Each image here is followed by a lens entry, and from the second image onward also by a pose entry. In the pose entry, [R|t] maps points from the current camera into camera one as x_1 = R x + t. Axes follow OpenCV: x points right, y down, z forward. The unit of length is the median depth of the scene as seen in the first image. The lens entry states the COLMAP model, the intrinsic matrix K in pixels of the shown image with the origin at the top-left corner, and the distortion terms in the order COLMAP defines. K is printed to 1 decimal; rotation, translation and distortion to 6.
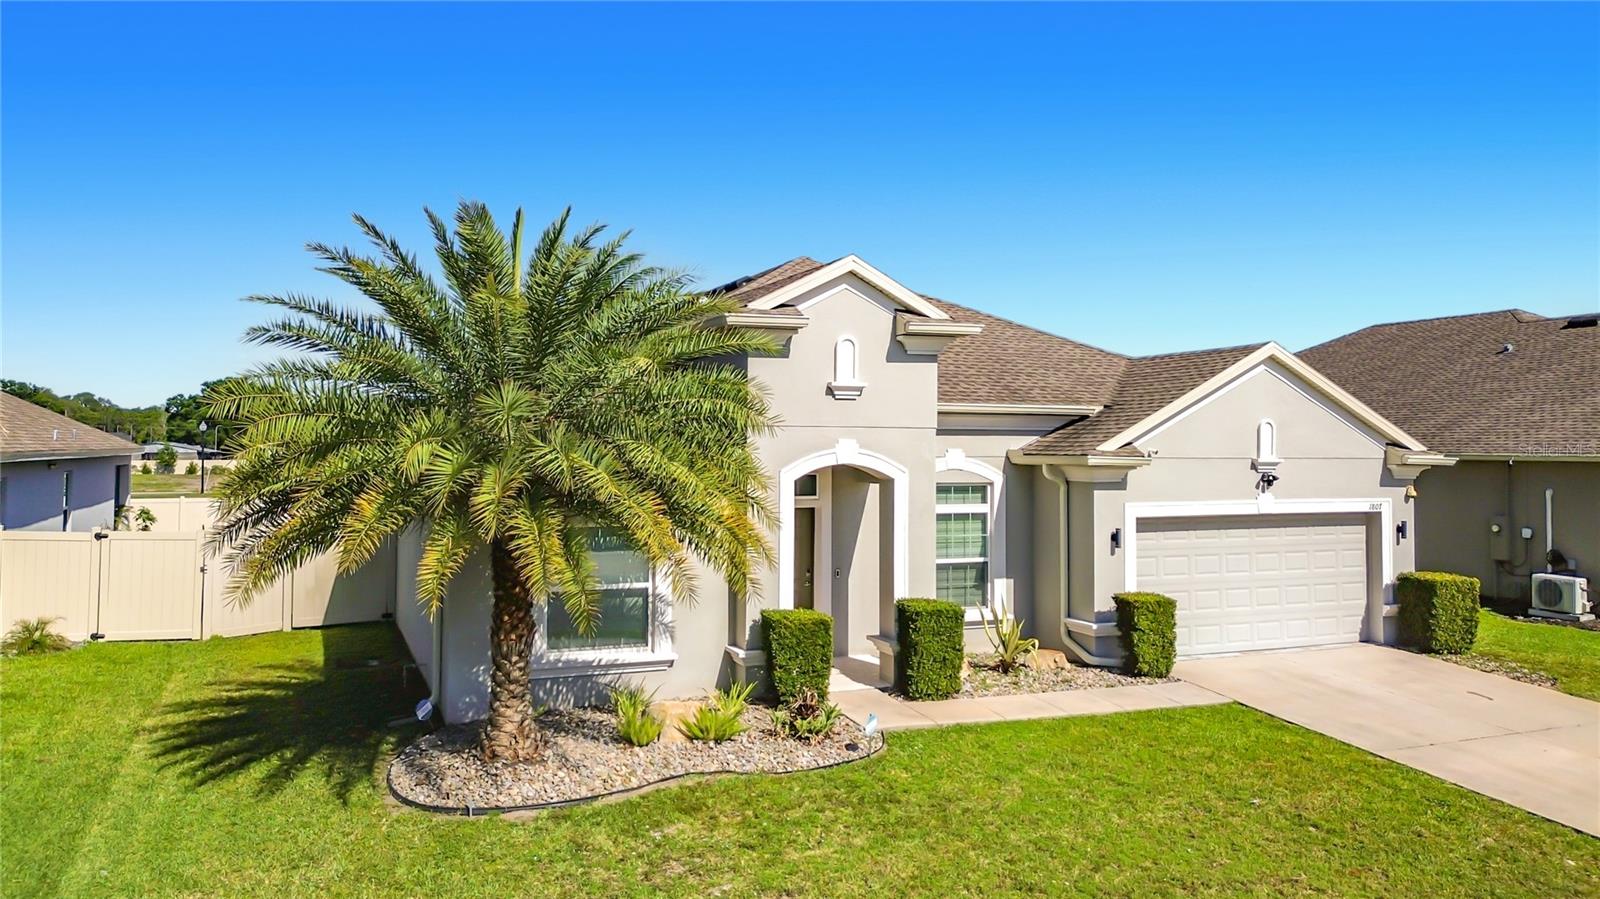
lens RADIAL K [[1163.5, 0, 798.5], [0, 1163.5, 390.0], [0, 0, 1]] dist [0.052771, -0.092099]
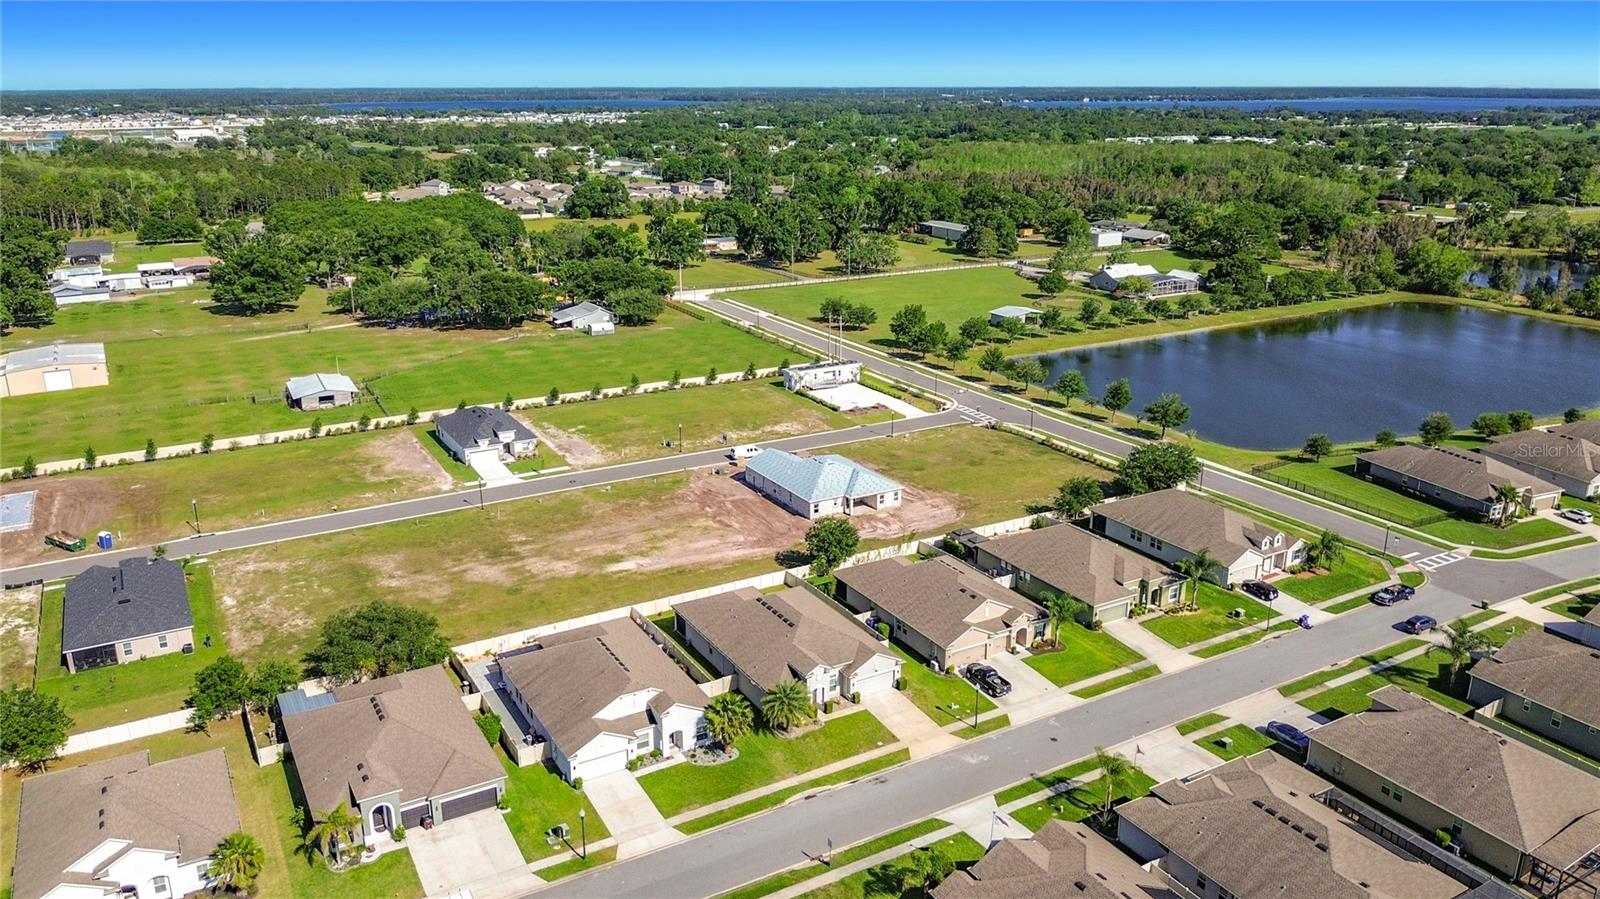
lens RADIAL K [[1153.9, 0, 796.9], [0, 1153.9, 458.3], [0, 0, 1]] dist [0.076812, -0.155861]
pose [[0.991775, -0.044264, 0.120093, -0.818237], [-0.001419, 0.934435, 0.356131, -3.499530], [-0.127983, -0.353373, 0.926687, -4.772220]]
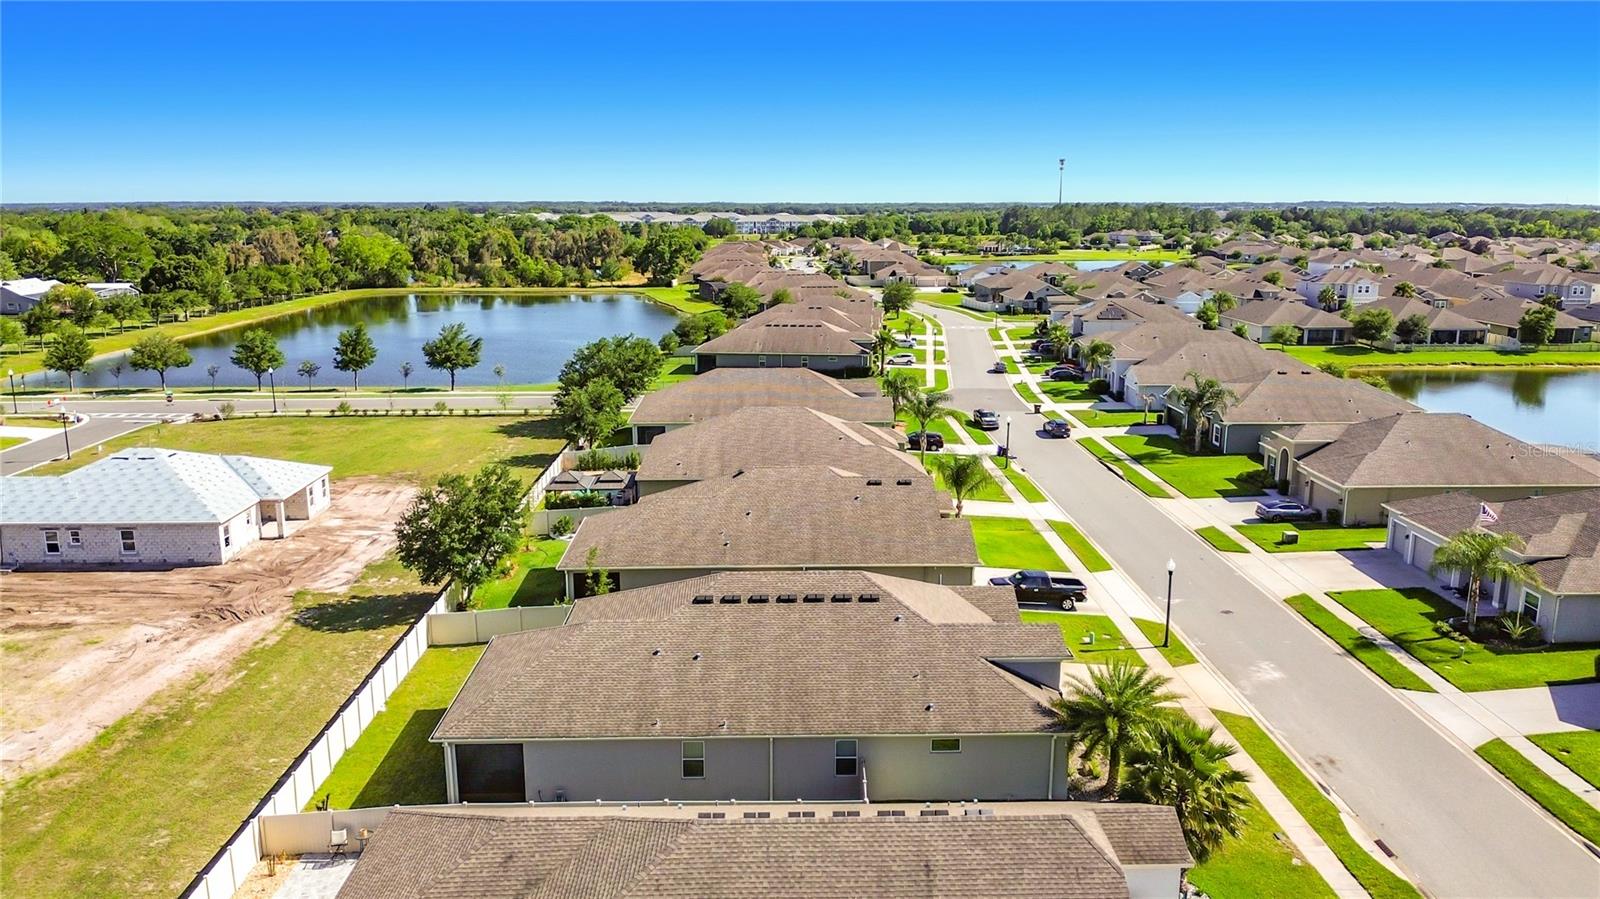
lens RADIAL K [[1173.9, 0, 796.7], [0, 1173.9, 454.8], [0, 0, 1]] dist [0.036127, -0.102537]
pose [[0.361642, -0.200899, 0.910415, -2.671267], [-0.046895, 0.971352, 0.232974, -1.113661], [-0.931137, -0.126947, 0.341861, 0.503922]]
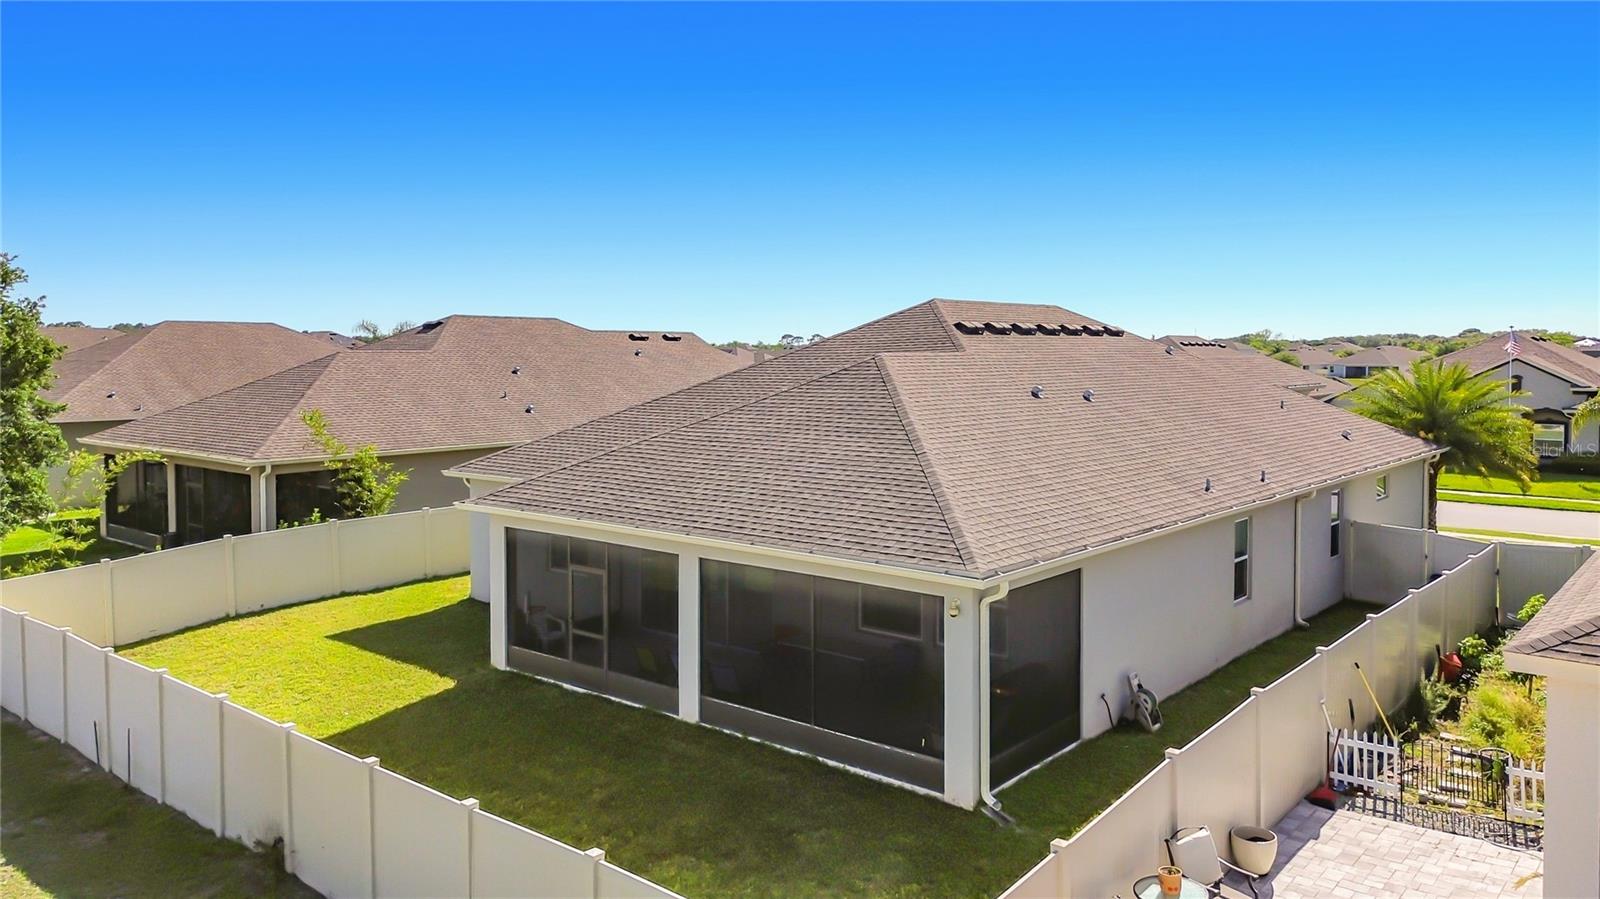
lens RADIAL K [[1157.2, 0, 798.0], [0, 1157.2, 432.3], [0, 0, 1]] dist [0.038472, 0.000043]
pose [[-0.460044, -0.066886, 0.885373, -1.403967], [-0.047788, 0.997578, 0.050532, -0.026511], [-0.886609, -0.019064, -0.462127, 2.498499]]
